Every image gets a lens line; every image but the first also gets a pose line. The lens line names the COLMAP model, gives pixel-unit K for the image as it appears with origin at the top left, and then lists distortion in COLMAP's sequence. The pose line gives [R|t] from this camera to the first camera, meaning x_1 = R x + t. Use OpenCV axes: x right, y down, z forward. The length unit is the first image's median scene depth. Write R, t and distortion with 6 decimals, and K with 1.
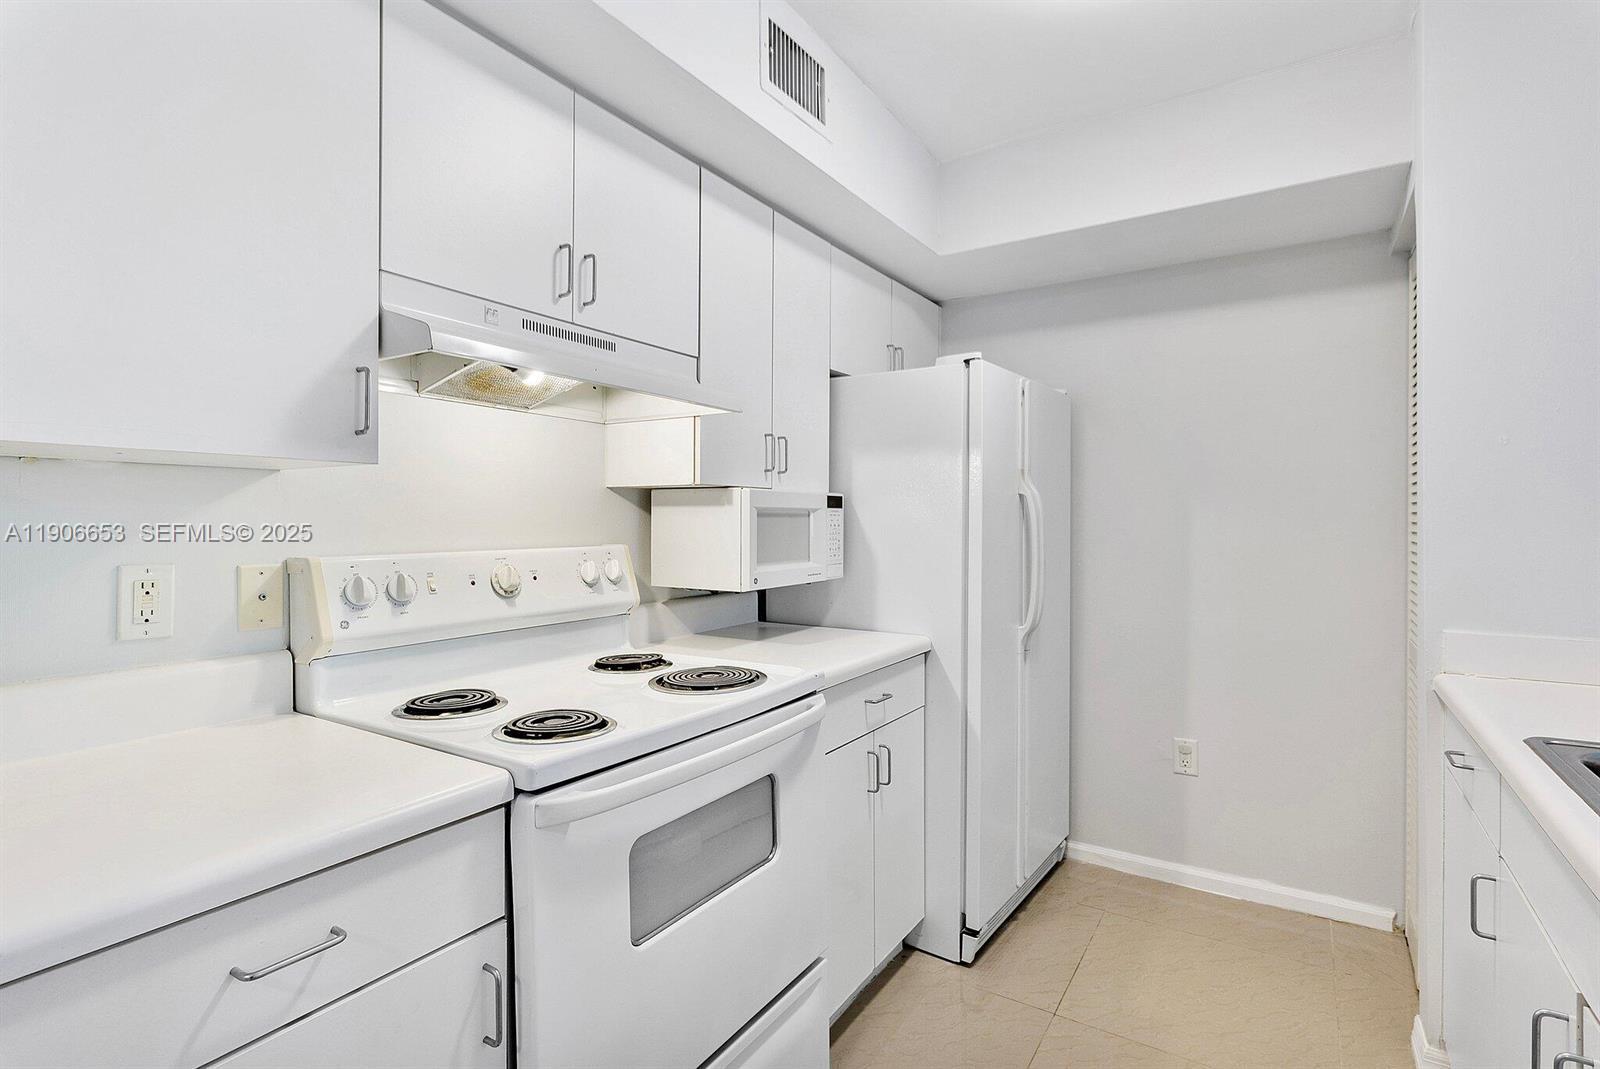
lens RADIAL K [[774.4, 0, 799.2], [0, 774.4, 504.6], [0, 0, 1]] dist [0.001663, 0.000464]
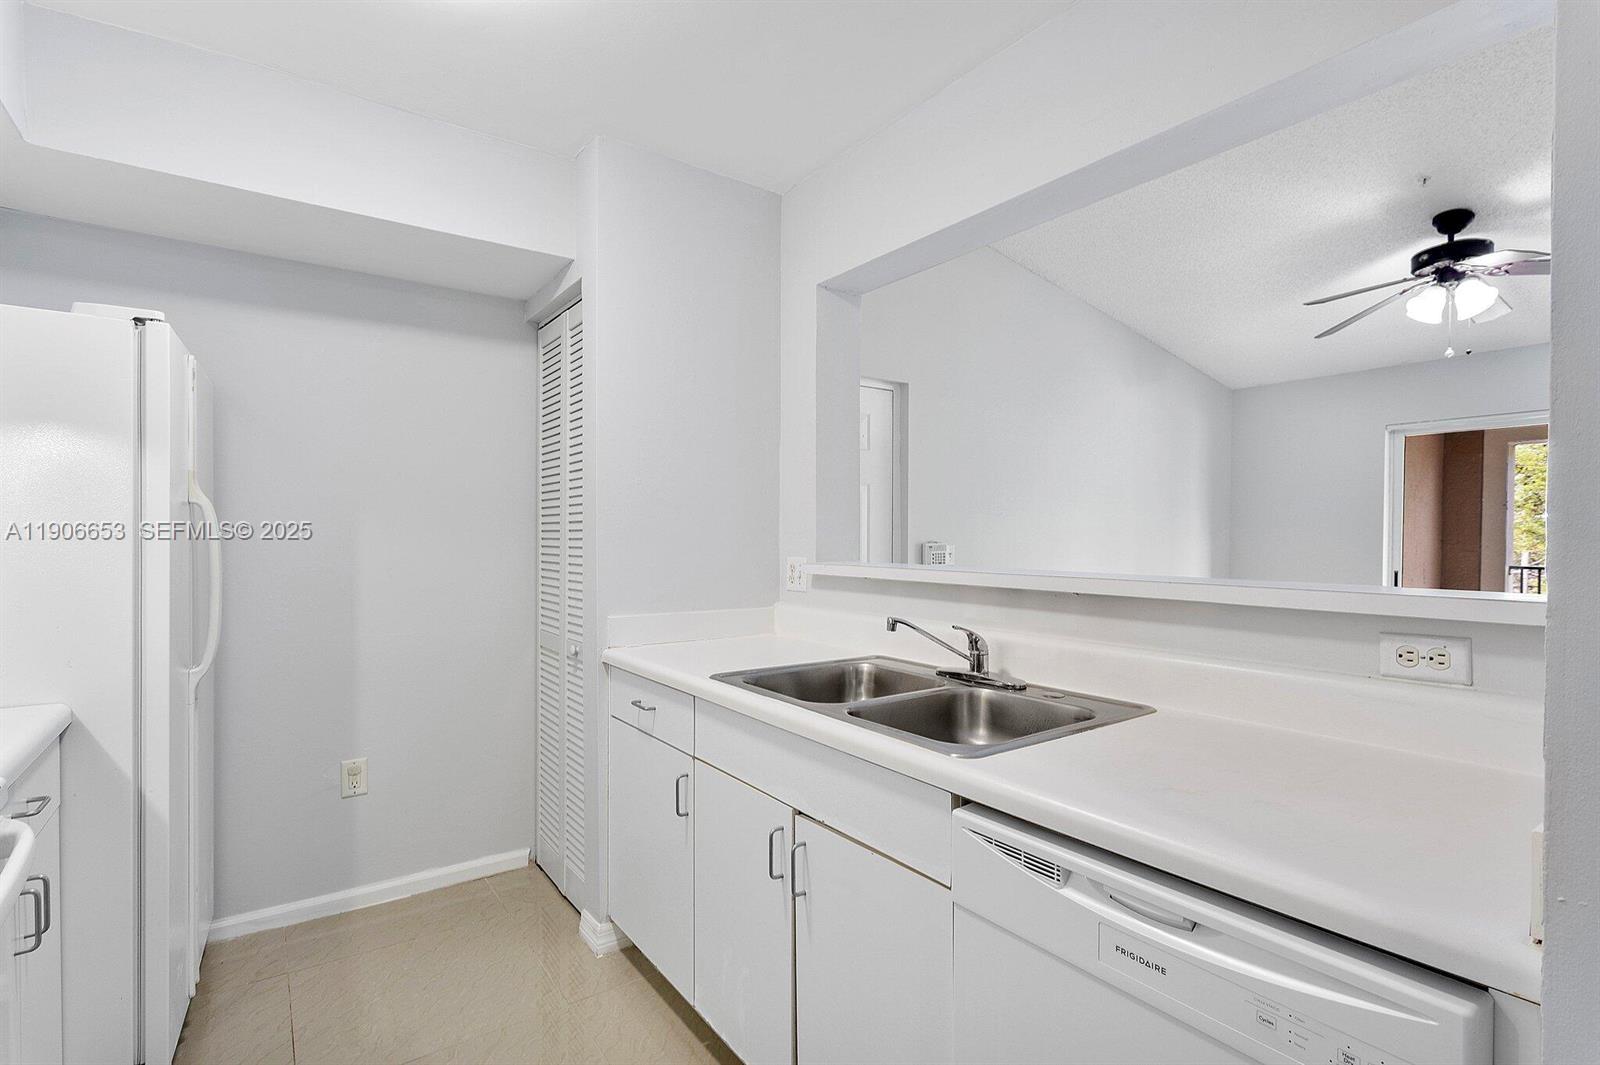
lens RADIAL K [[774.5, 0, 800.0], [0, 774.5, 532.5], [0, 0, 1]] dist [0.000092, -0.000072]
pose [[0.370786, 0.007387, 0.928689, -0.215198], [-0.018303, 0.999832, -0.000645, 0.006505], [-0.928538, -0.016758, 0.370859, 0.127398]]
